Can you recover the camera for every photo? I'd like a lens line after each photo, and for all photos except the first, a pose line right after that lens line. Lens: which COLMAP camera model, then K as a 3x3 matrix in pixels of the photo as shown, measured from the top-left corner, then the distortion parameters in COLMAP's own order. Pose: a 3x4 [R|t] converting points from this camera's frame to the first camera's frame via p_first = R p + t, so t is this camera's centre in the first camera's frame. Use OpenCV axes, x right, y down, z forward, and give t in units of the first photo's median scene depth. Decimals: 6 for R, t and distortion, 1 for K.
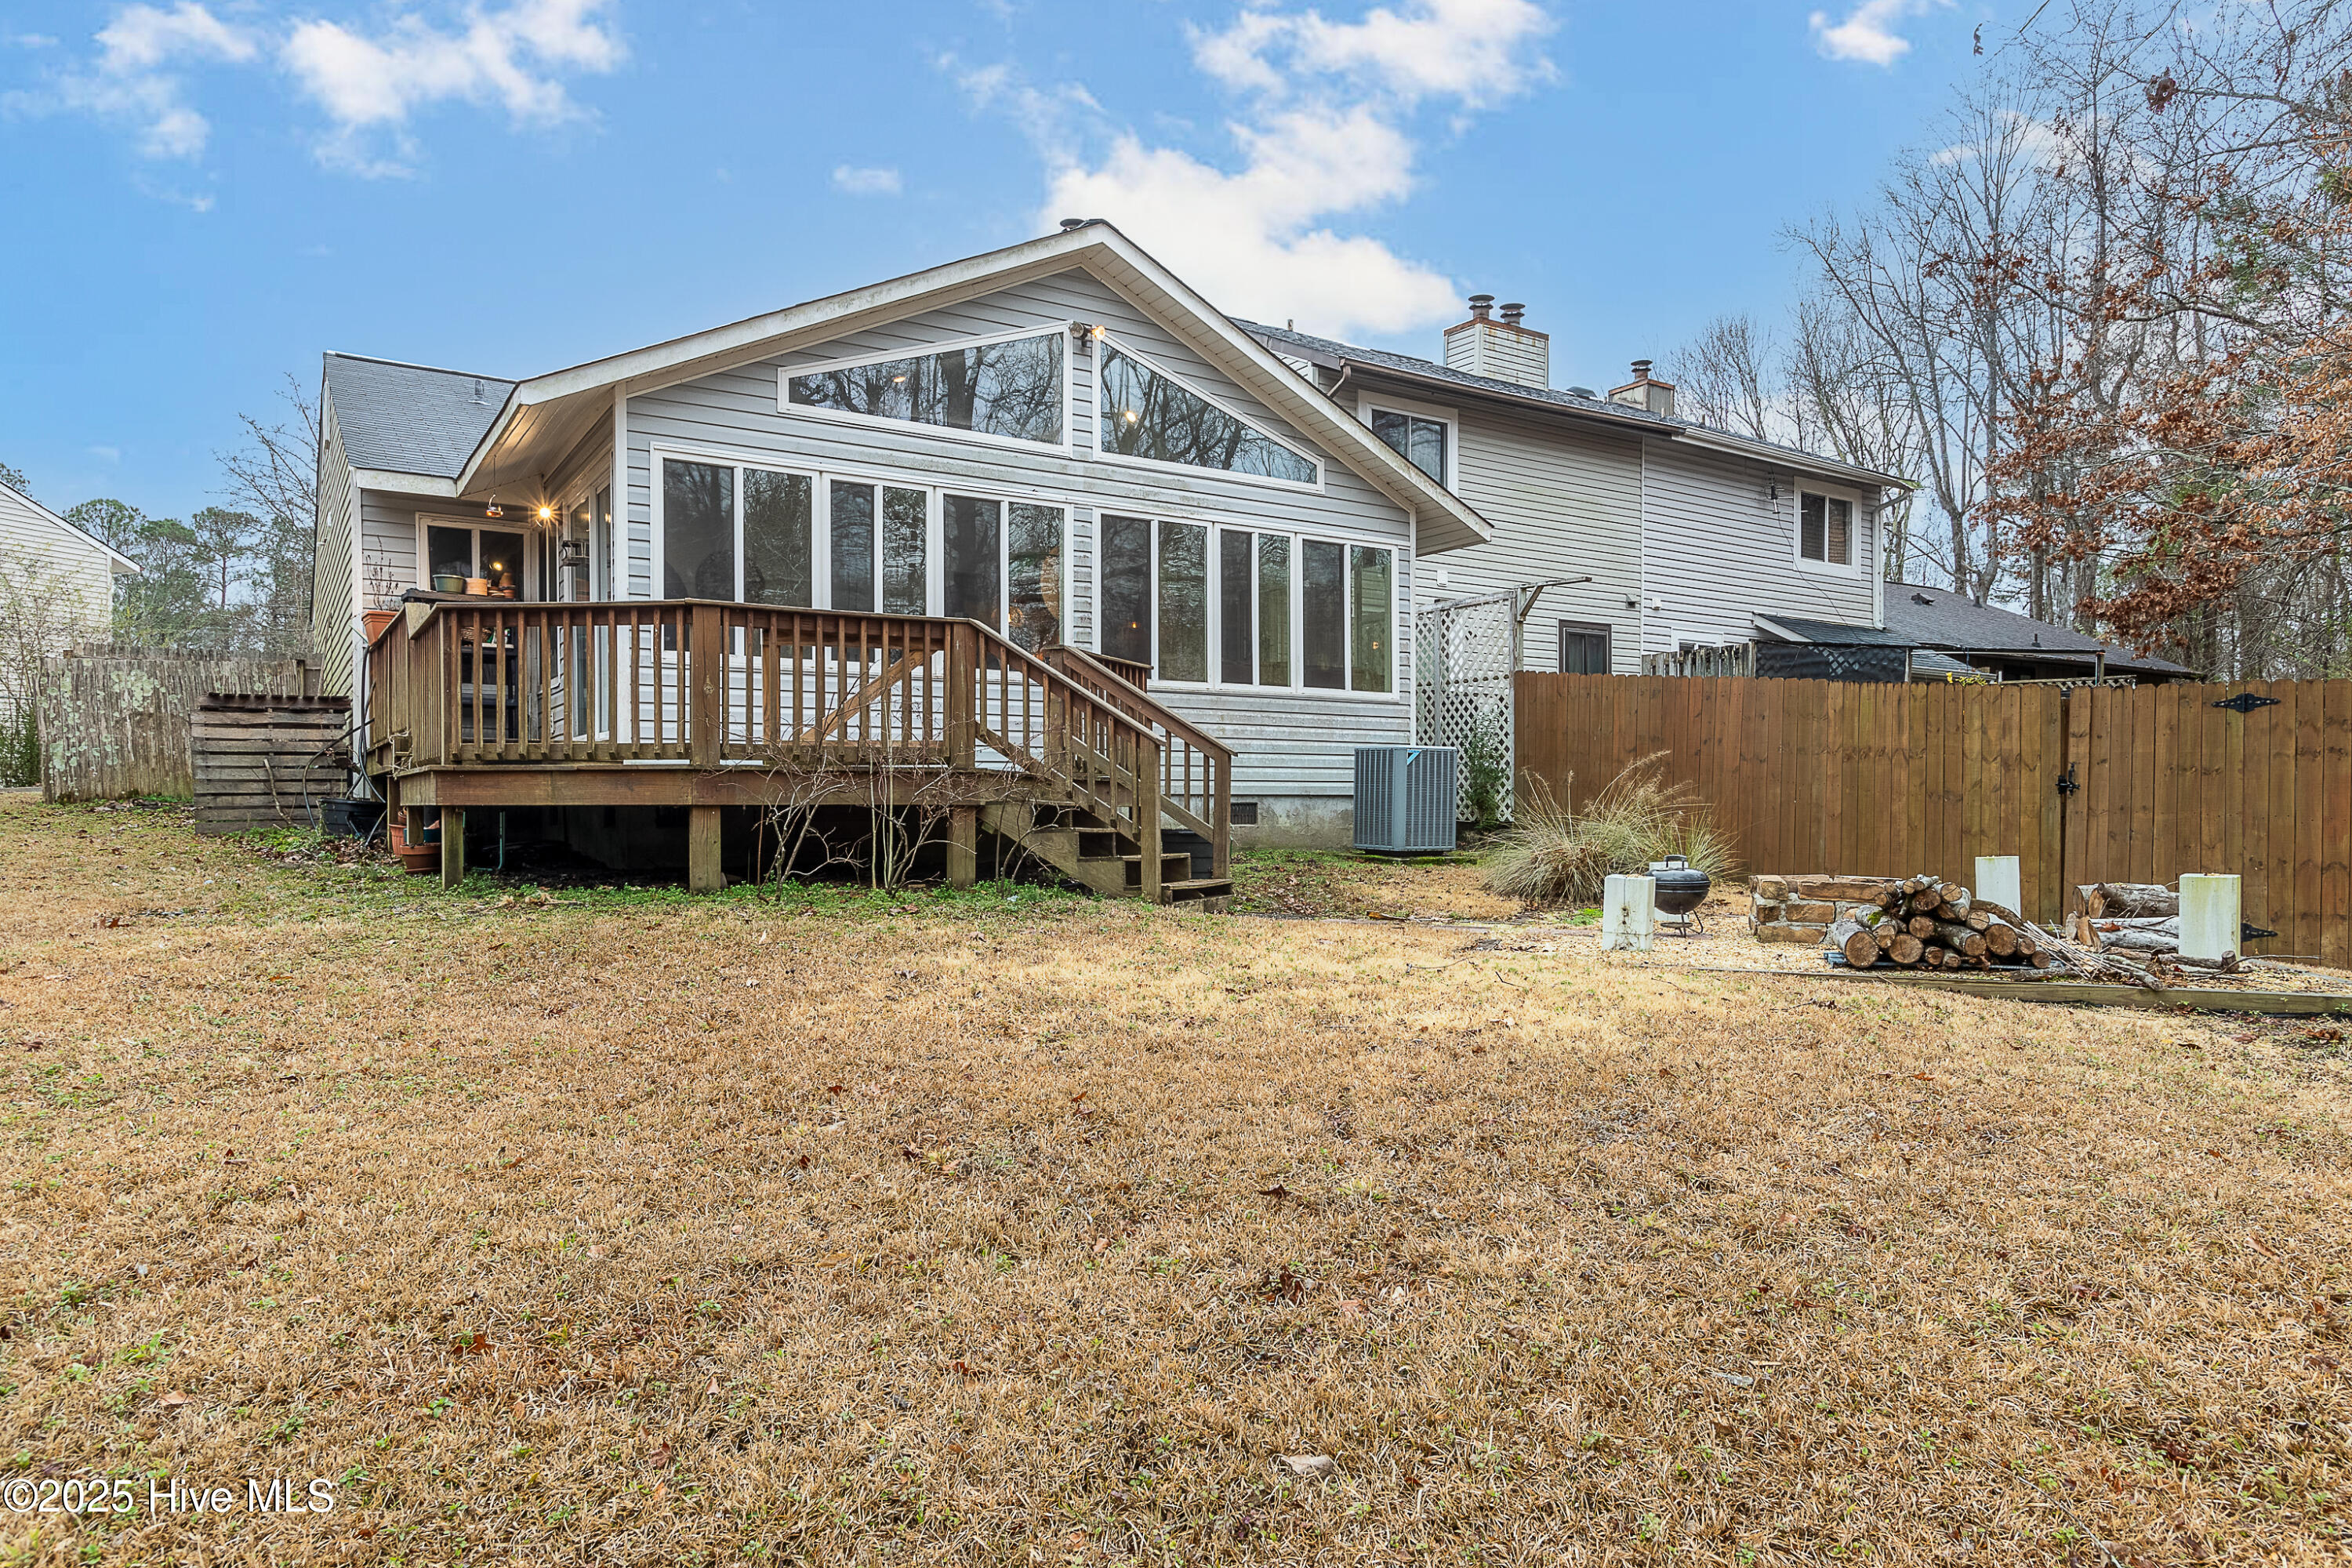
lens RADIAL K [[1371.2, 0, 1176.0], [0, 1371.2, 784.0], [0, 0, 1]] dist [-0.000590, 0.000401]
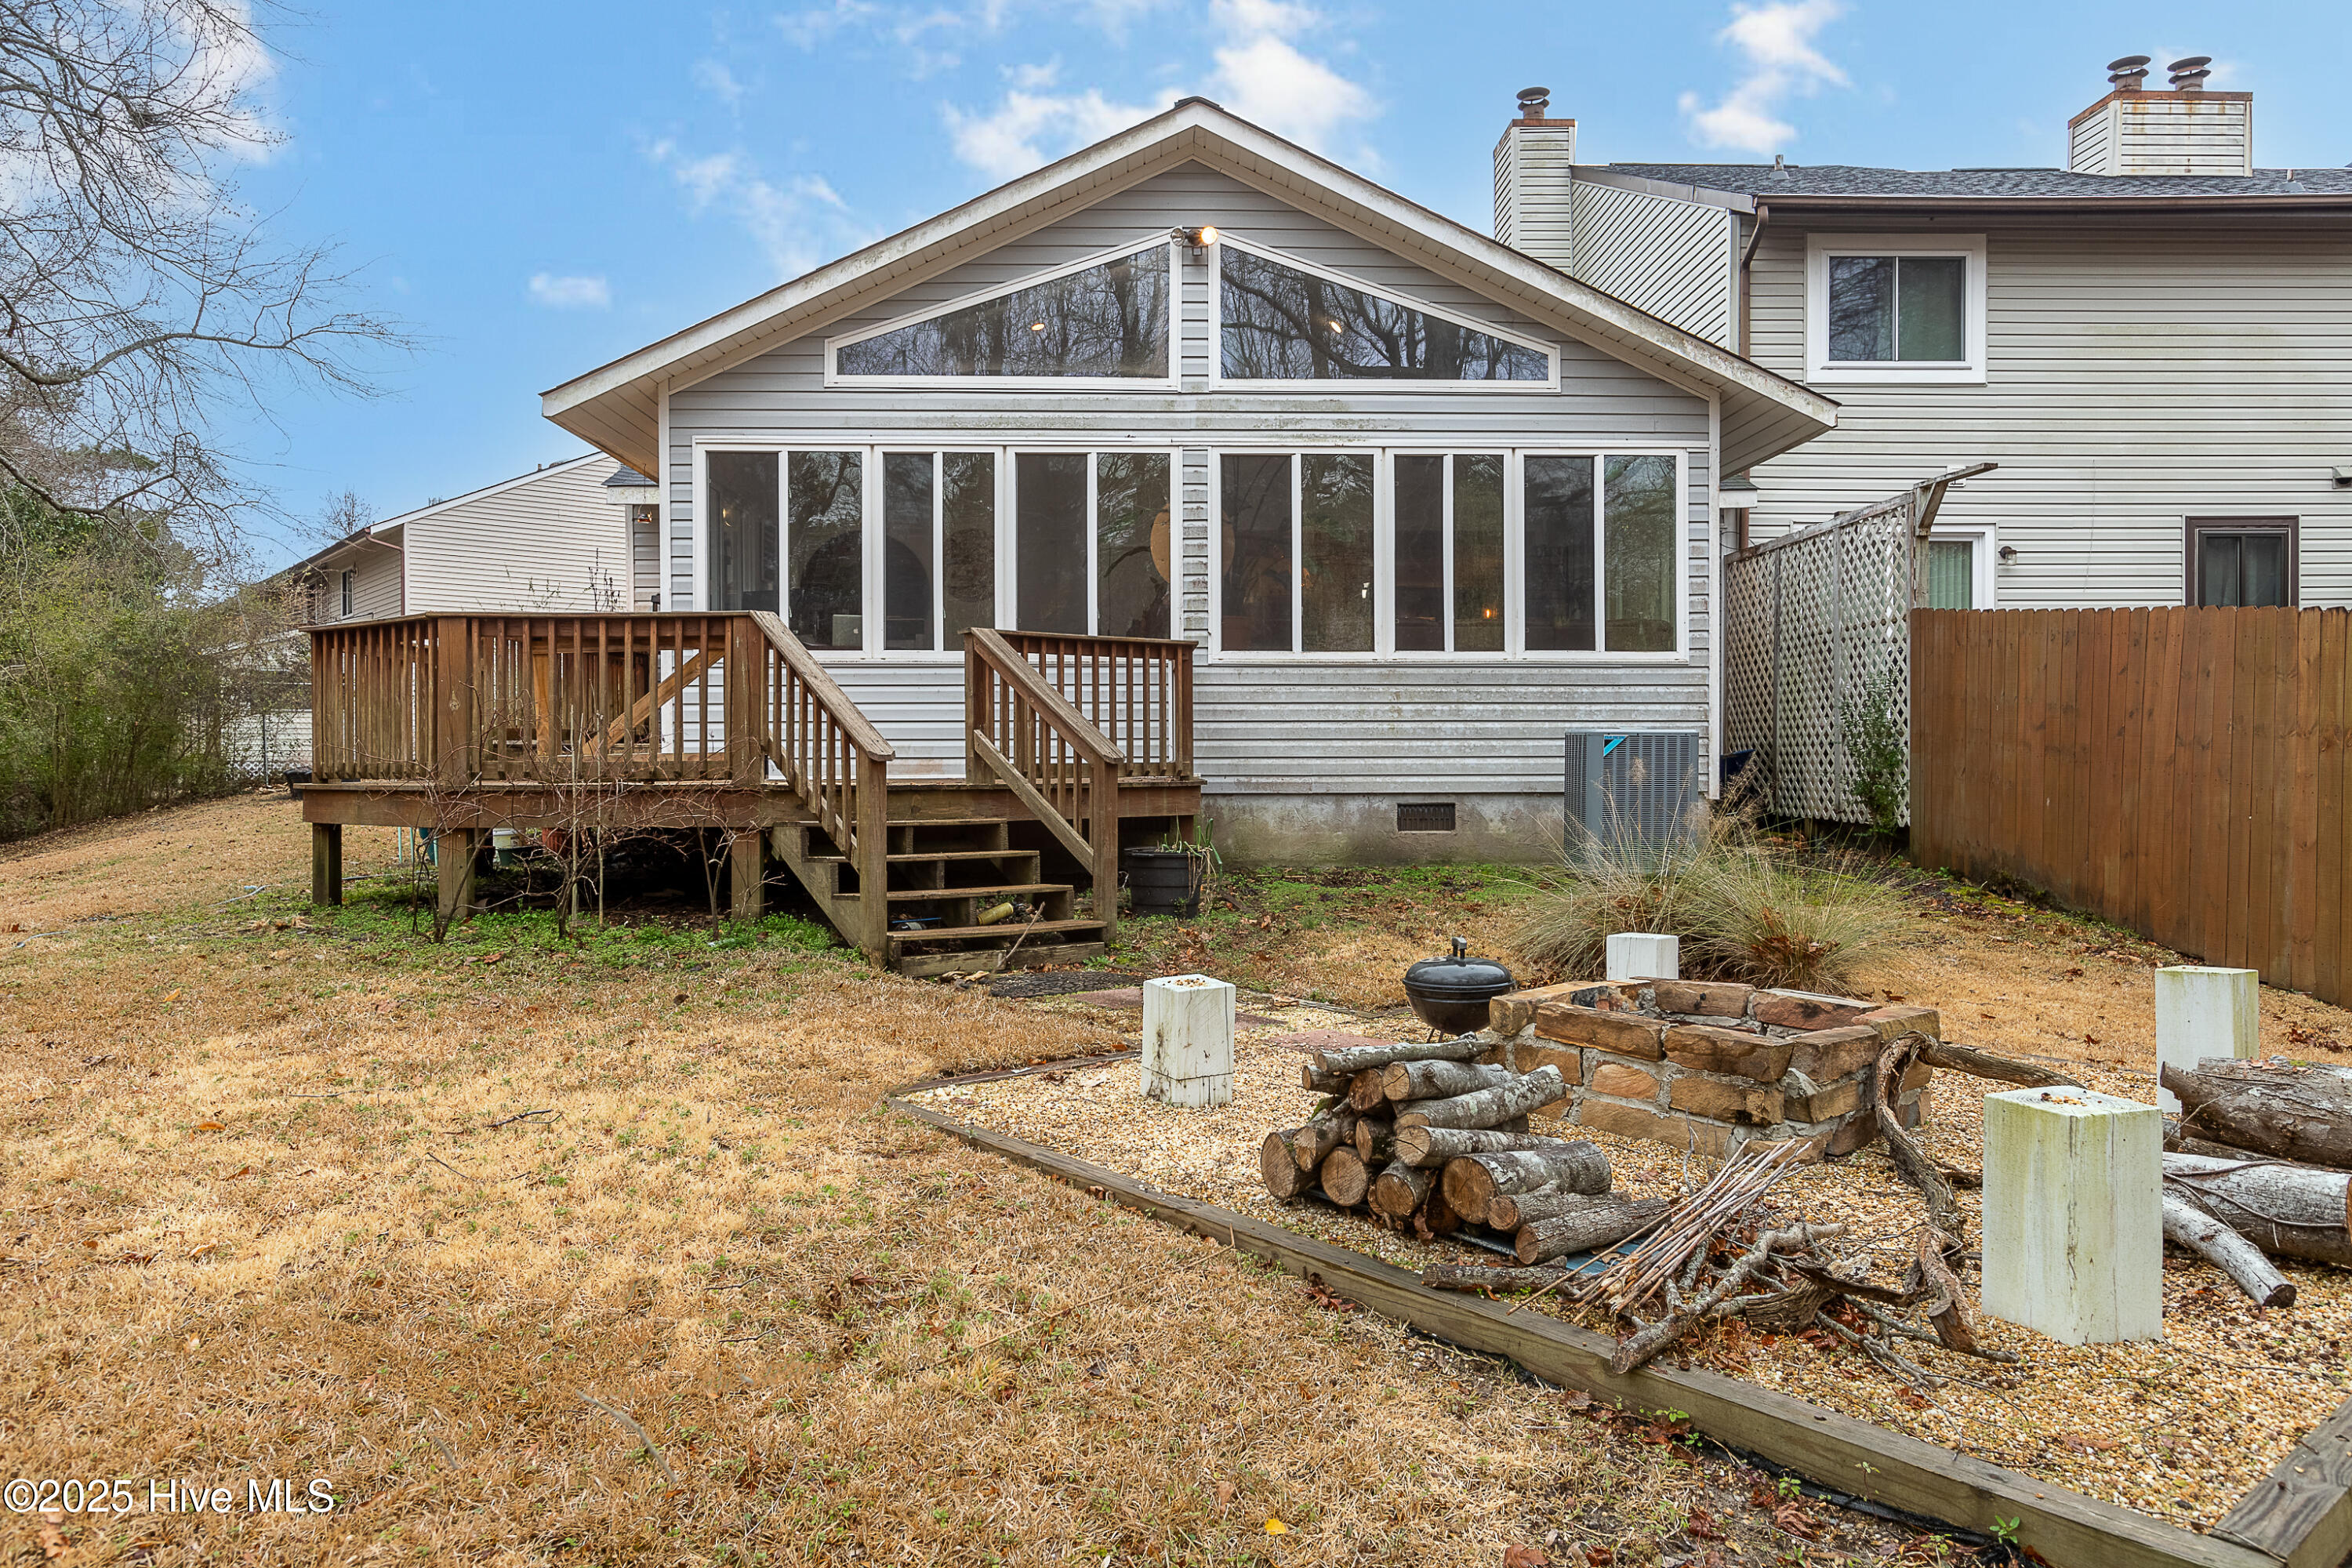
lens RADIAL K [[1453.1, 0, 1175.9], [0, 1453.1, 746.3], [0, 0, 1]] dist [0.012525, 0.001678]
pose [[0.869351, -0.008327, -0.494126, 0.346742], [0.010034, 0.999949, 0.000802, -0.021756], [0.494094, -0.005655, 0.869390, 0.220274]]
